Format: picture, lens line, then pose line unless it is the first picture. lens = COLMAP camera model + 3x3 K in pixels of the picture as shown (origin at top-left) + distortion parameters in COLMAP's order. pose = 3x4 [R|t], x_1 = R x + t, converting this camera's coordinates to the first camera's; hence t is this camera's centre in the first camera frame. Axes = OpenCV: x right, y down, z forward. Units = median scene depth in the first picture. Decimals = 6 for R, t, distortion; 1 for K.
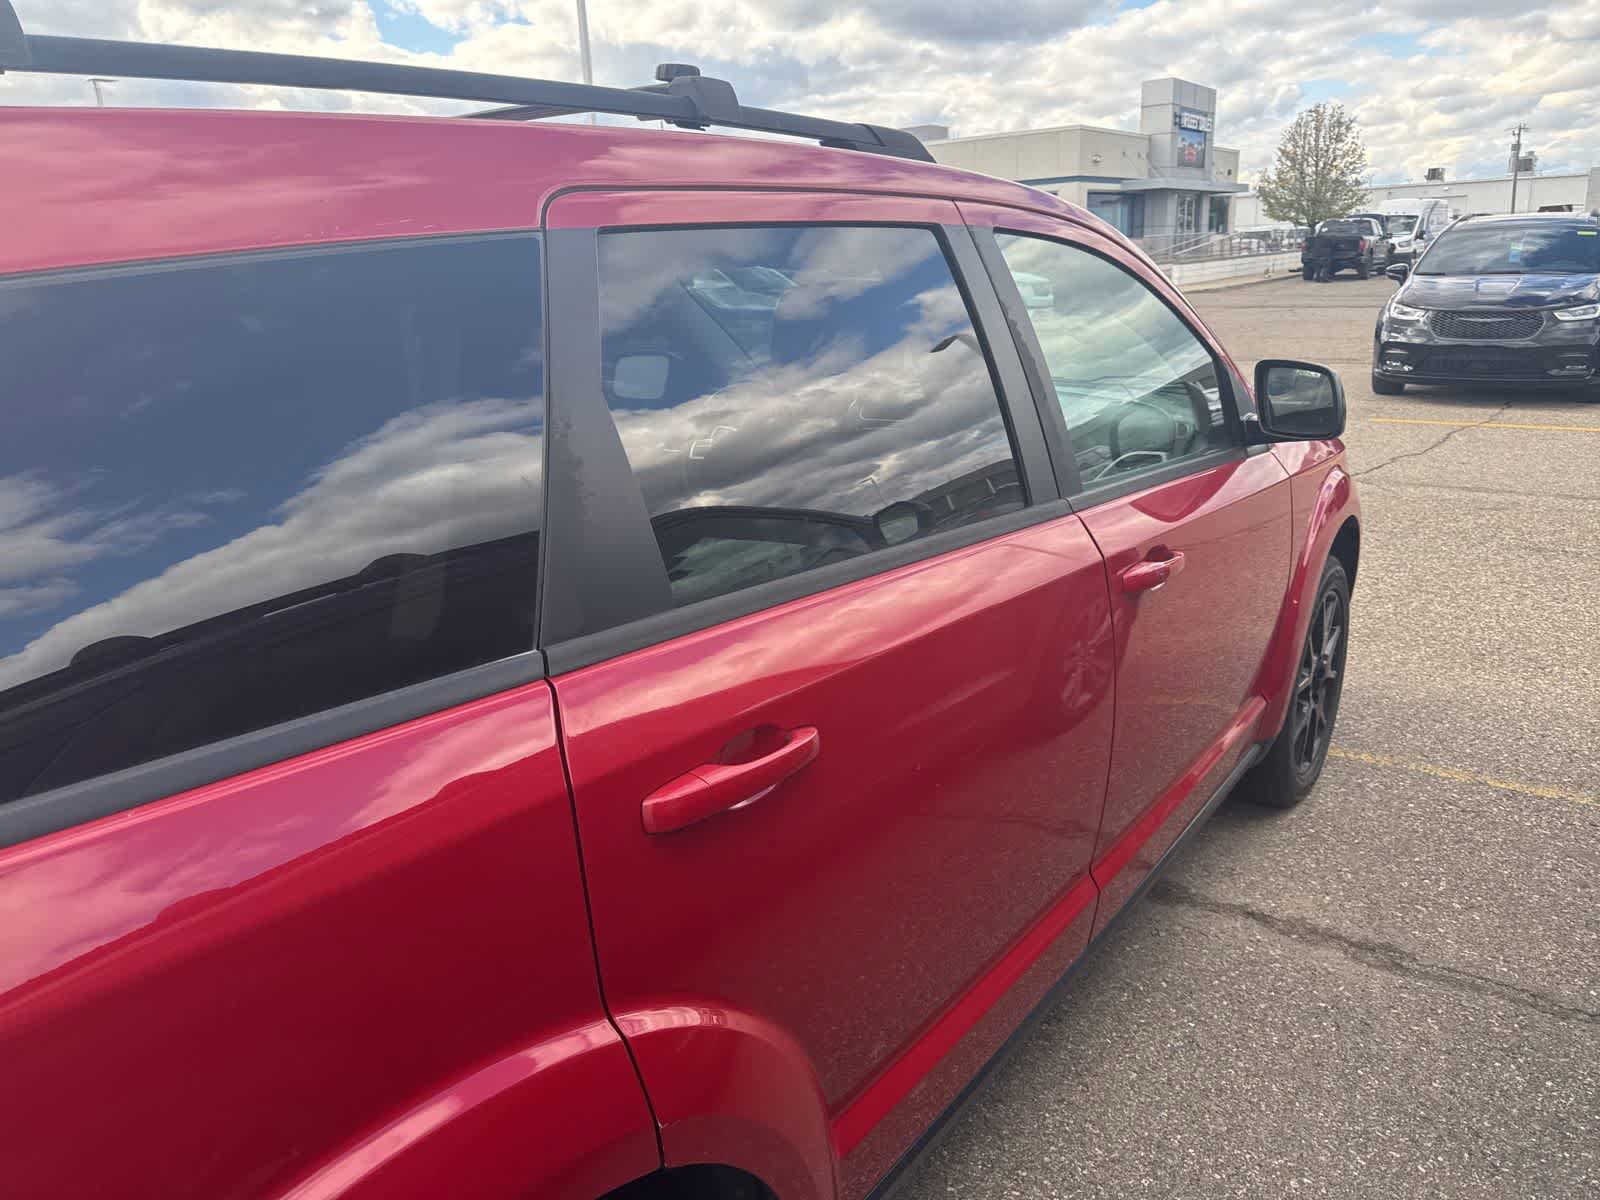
lens RADIAL K [[1125.9, 0, 800.0], [0, 1125.9, 600.0], [0, 0, 1]] dist [0.009335, -0.001541]
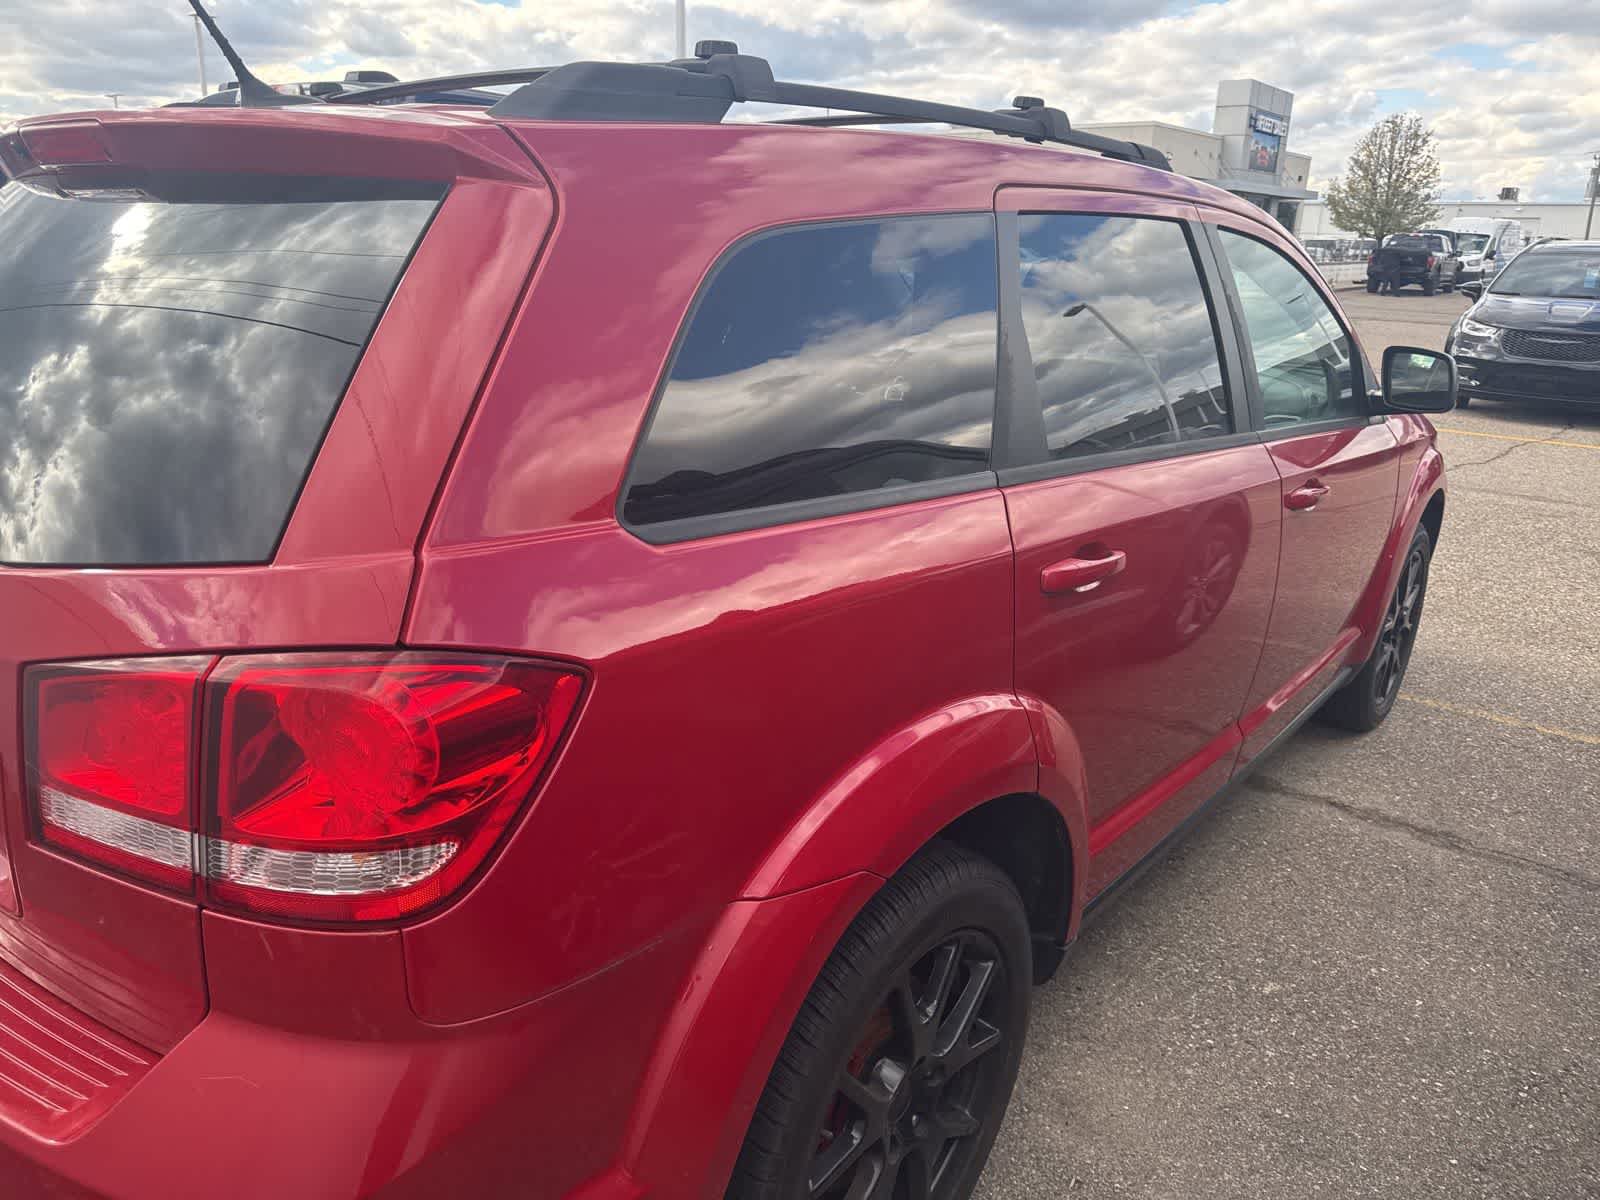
lens RADIAL K [[1115.8, 0, 800.0], [0, 1115.8, 600.0], [0, 0, 1]] dist [0.015491, -0.003602]
pose [[0.996663, 0.077212, -0.026492, -0.129450], [-0.076619, 0.996802, 0.022720, 0.061726], [0.028161, -0.020614, 0.999391, -0.178992]]
